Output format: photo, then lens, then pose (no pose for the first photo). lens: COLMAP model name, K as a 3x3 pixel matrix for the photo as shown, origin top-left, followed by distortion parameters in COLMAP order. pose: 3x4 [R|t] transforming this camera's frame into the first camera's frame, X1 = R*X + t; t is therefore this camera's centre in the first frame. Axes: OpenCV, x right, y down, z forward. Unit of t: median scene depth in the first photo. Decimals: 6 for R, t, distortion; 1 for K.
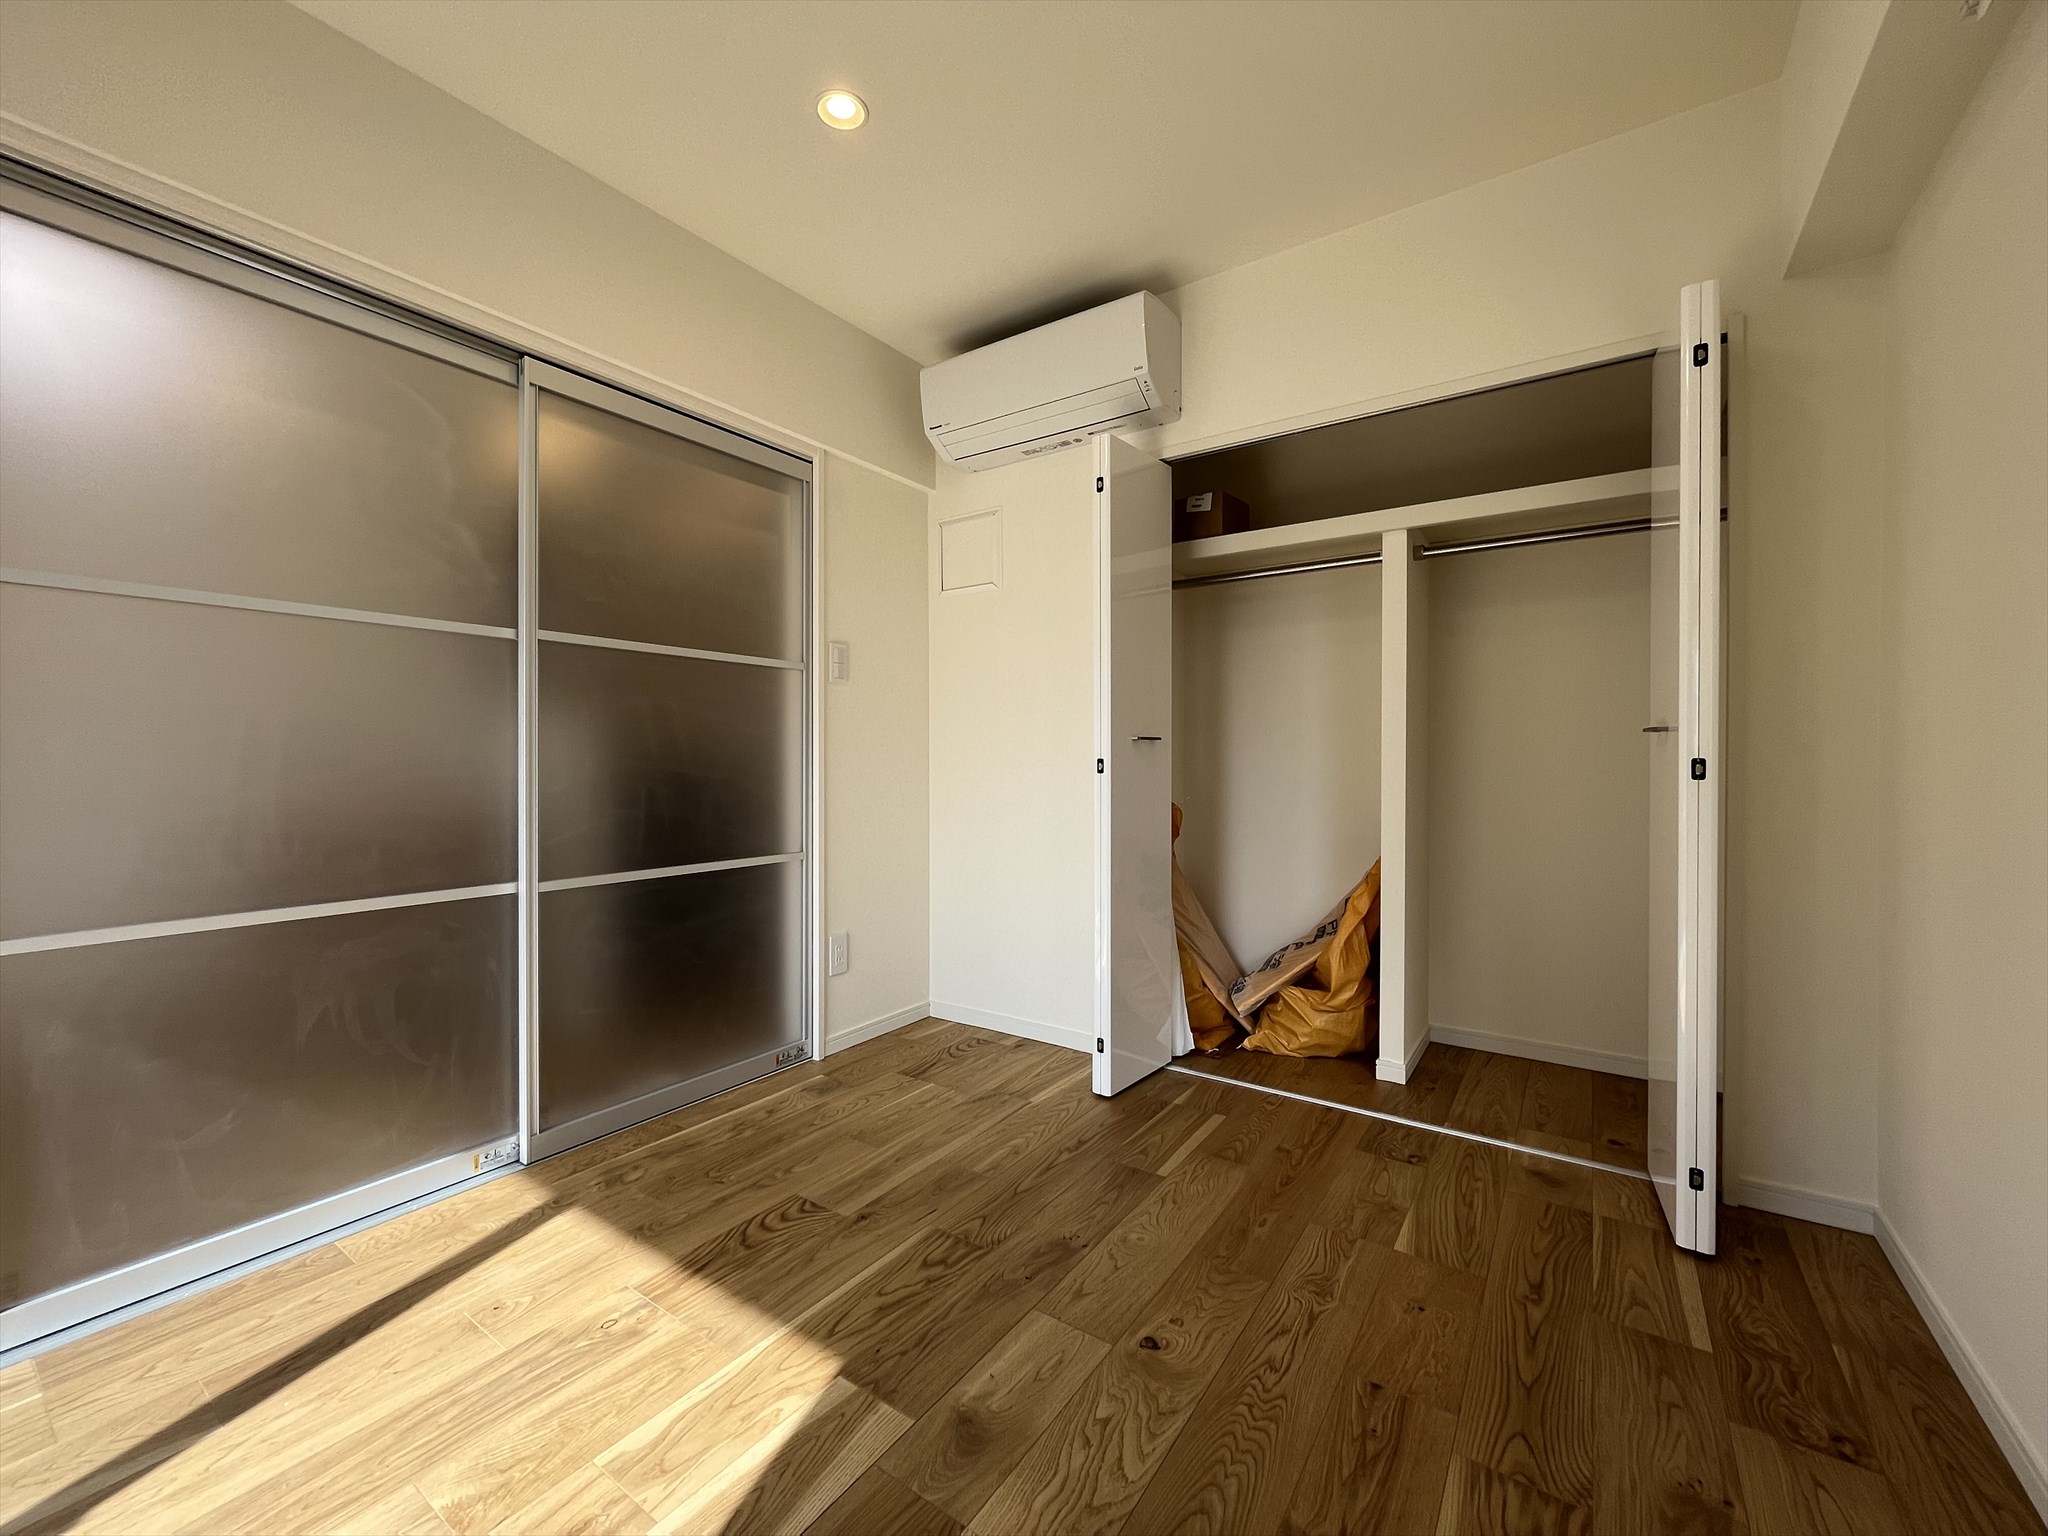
lens RADIAL K [[824.4, 0, 1012.7], [0, 824.4, 761.4], [0, 0, 1]] dist [-0.002595, -0.000219]
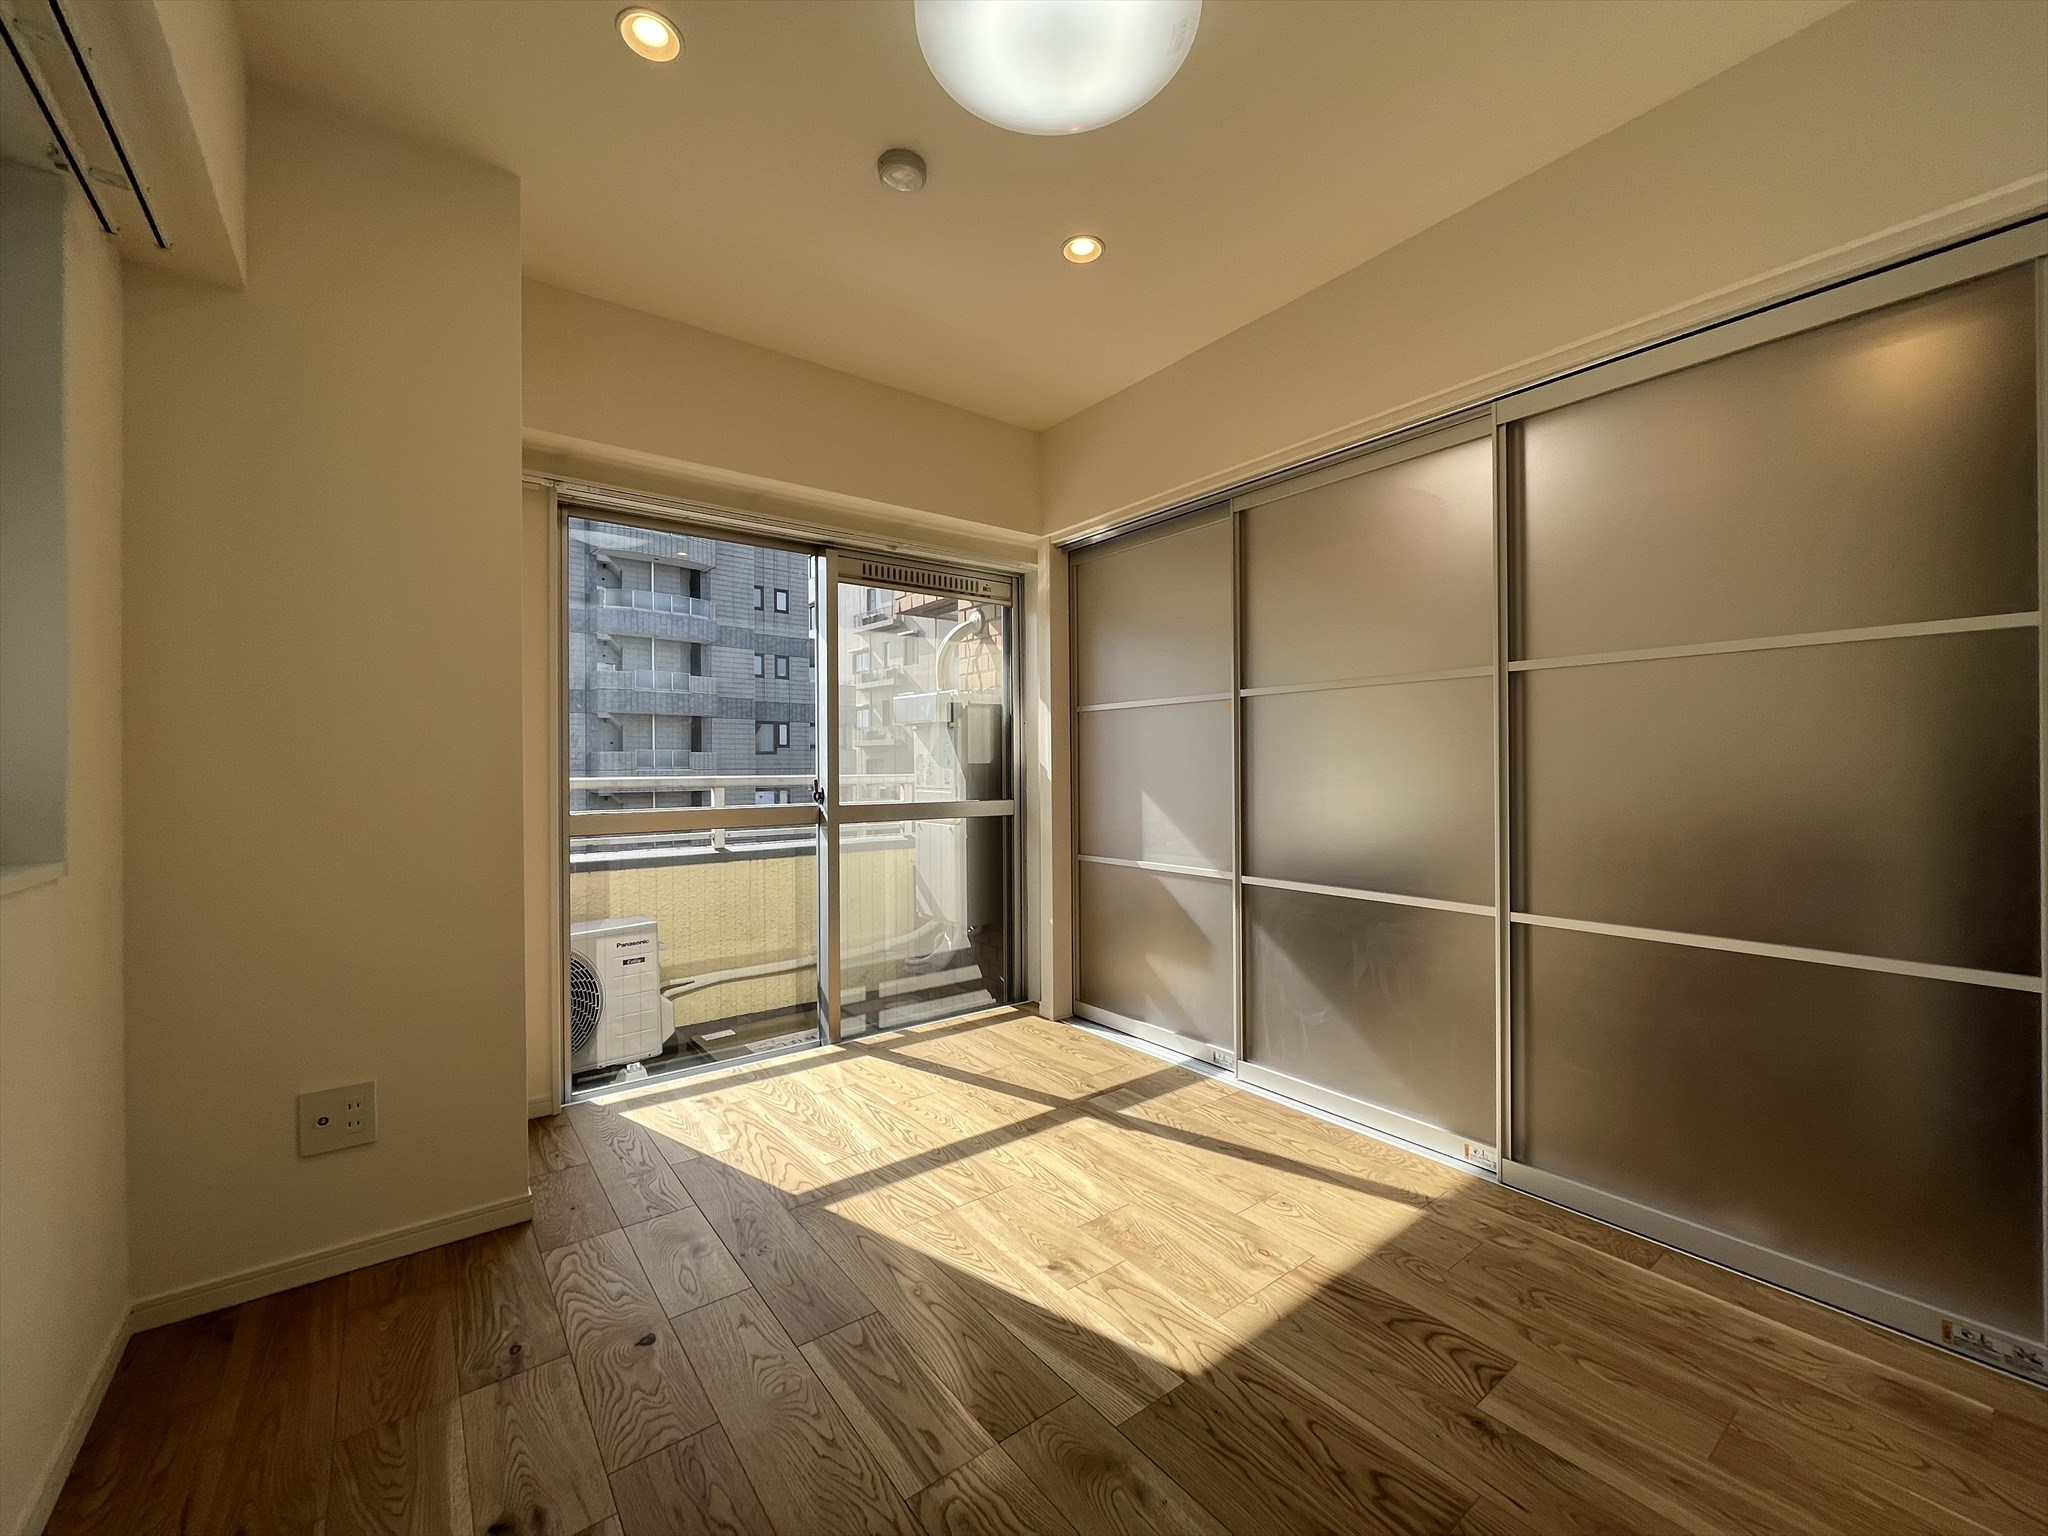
lens RADIAL K [[824.4, 0, 1020.7], [0, 824.4, 767.9], [0, 0, 1]] dist [-0.002595, -0.000219]
pose [[-0.300710, 0.005397, -0.953700, 0.787066], [0.003785, 0.999983, 0.004466, -0.049417], [0.953708, -0.002267, -0.300725, 1.016220]]
